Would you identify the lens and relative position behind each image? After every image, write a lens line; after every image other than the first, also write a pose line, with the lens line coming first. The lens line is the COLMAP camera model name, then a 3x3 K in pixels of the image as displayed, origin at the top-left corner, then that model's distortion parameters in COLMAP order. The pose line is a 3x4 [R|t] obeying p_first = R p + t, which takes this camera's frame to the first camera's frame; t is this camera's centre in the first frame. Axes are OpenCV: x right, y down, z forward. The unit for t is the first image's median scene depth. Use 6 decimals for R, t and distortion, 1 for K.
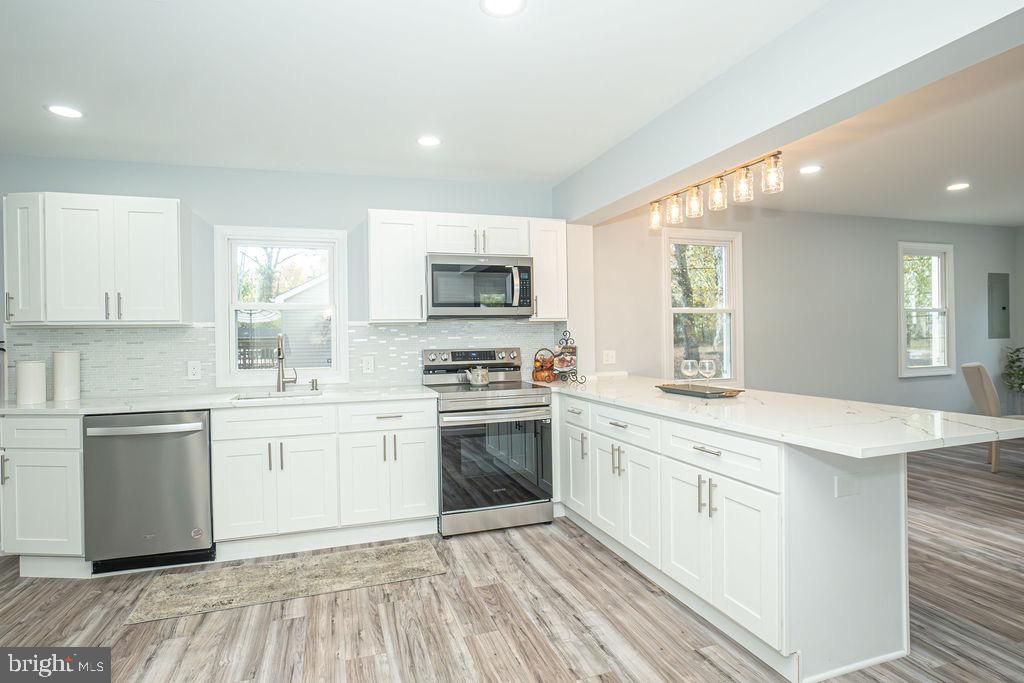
lens RADIAL K [[516.9, 0, 493.8], [0, 516.9, 339.6], [0, 0, 1]] dist [-0.048644, 0.025146]
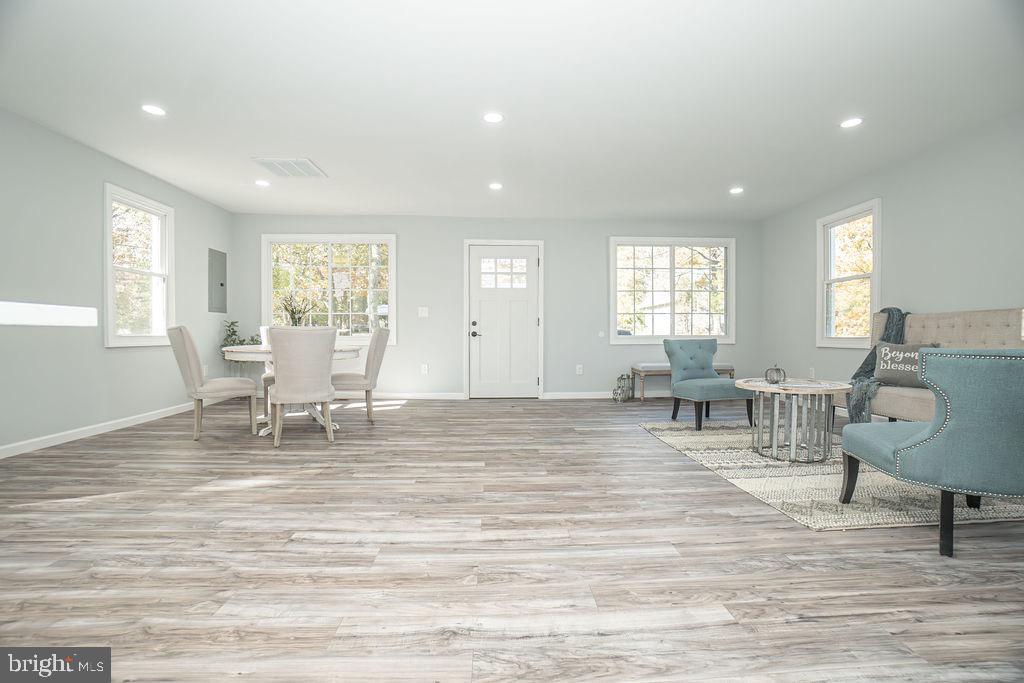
lens RADIAL K [[462.9, 0, 517.3], [0, 462.9, 343.5], [0, 0, 1]] dist [-0.068127, 0.023457]
pose [[0.253868, -0.002512, 0.967236, 0.487436], [-0.000937, 0.999996, 0.002843, 0.119013], [-0.967238, -0.001628, 0.253864, 0.301340]]
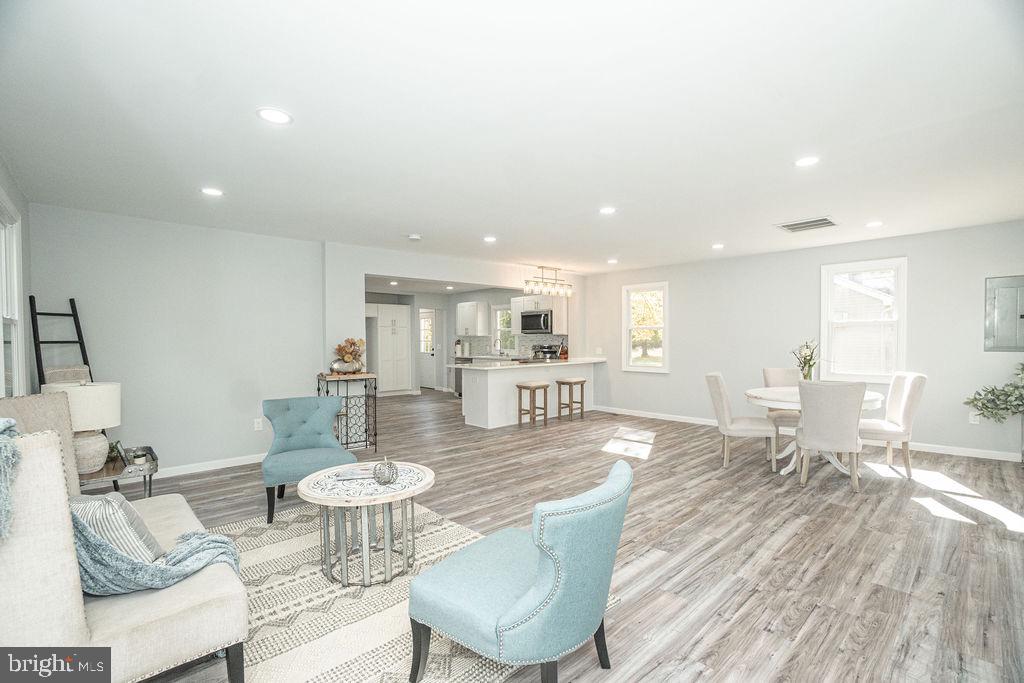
lens RADIAL K [[462.3, 0, 519.0], [0, 462.3, 329.8], [0, 0, 1]] dist [-0.064167, 0.023117]
pose [[0.435117, -0.001614, -0.900373, 2.642764], [-0.003390, 0.999988, -0.003431, -0.066297], [0.900368, 0.004545, 0.435106, -0.187938]]
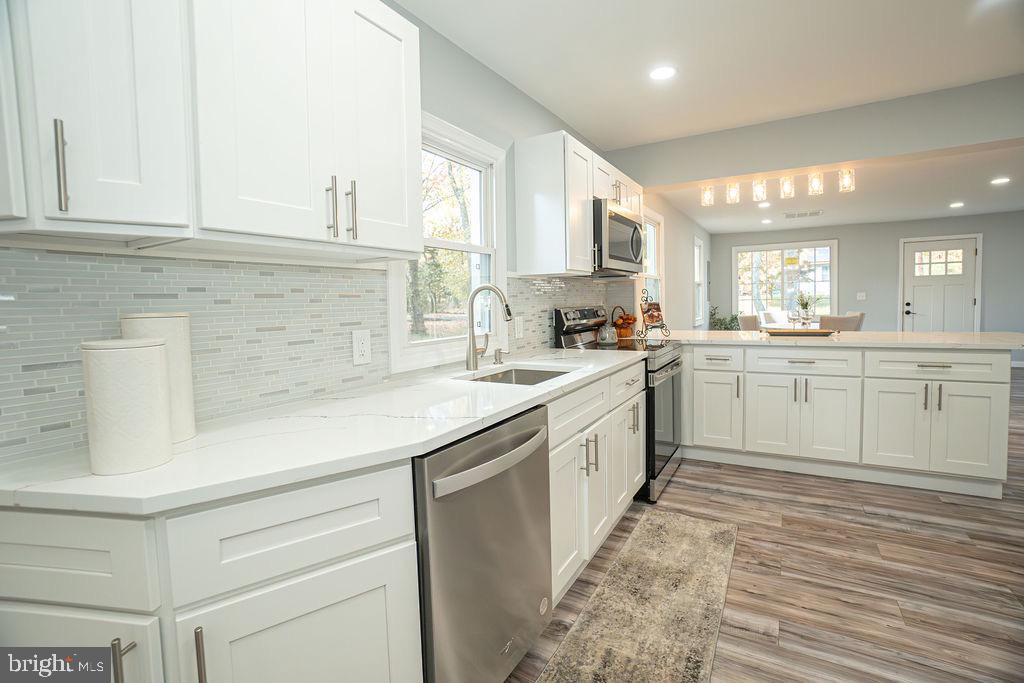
lens RADIAL K [[462.3, 0, 519.0], [0, 462.3, 329.8], [0, 0, 1]] dist [-0.064167, 0.023117]
pose [[0.745111, -0.043895, 0.665495, -0.909492], [0.017385, 0.998771, 0.046413, 0.024209], [-0.666714, -0.023013, 0.744958, 0.595638]]
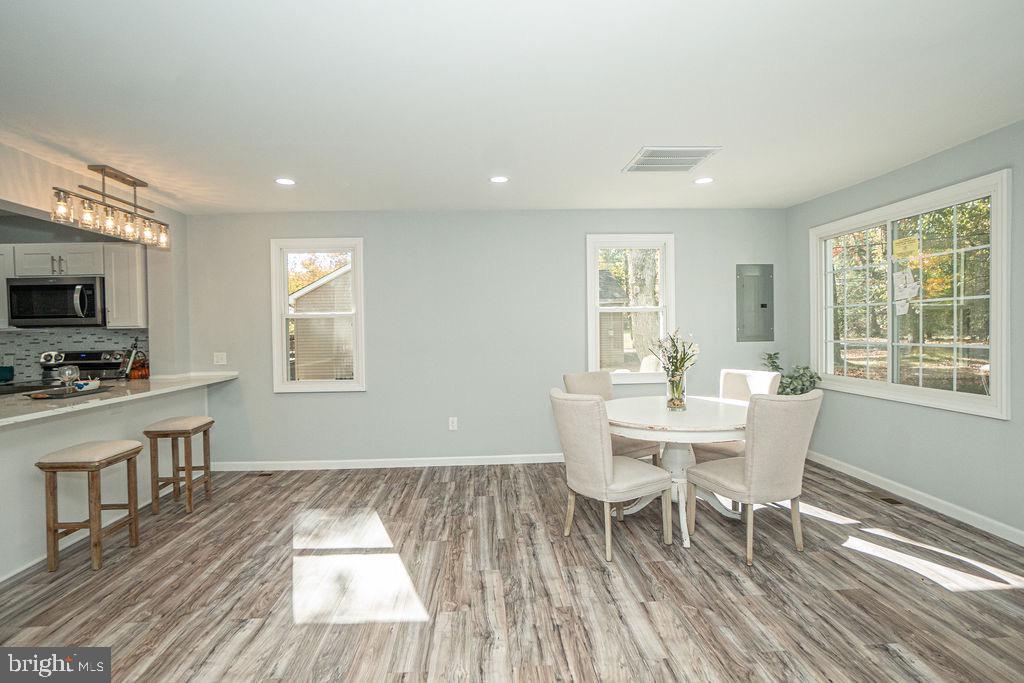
lens RADIAL K [[505.4, 0, 502.7], [0, 505.4, 335.0], [0, 0, 1]] dist [-0.022016, 0.001338]
pose [[0.966905, 0.002749, -0.255122, 1.612287], [0.000195, 0.999934, 0.011514, -0.043888], [0.255137, -0.011182, 0.966840, 0.146001]]
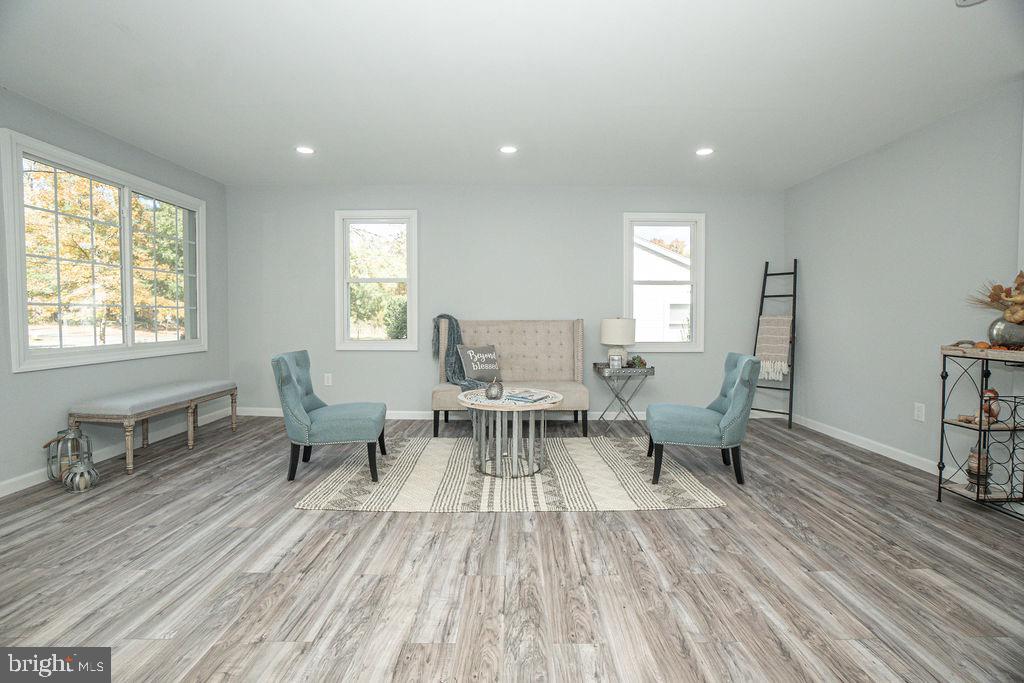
lens RADIAL K [[464.4, 0, 517.9], [0, 464.4, 334.4], [0, 0, 1]] dist [-0.069232, 0.025446]
pose [[-0.956282, 0.003926, 0.292420, 1.376886], [0.014376, 0.999332, 0.033597, 0.034915], [-0.292093, 0.036332, -0.955700, 0.980168]]
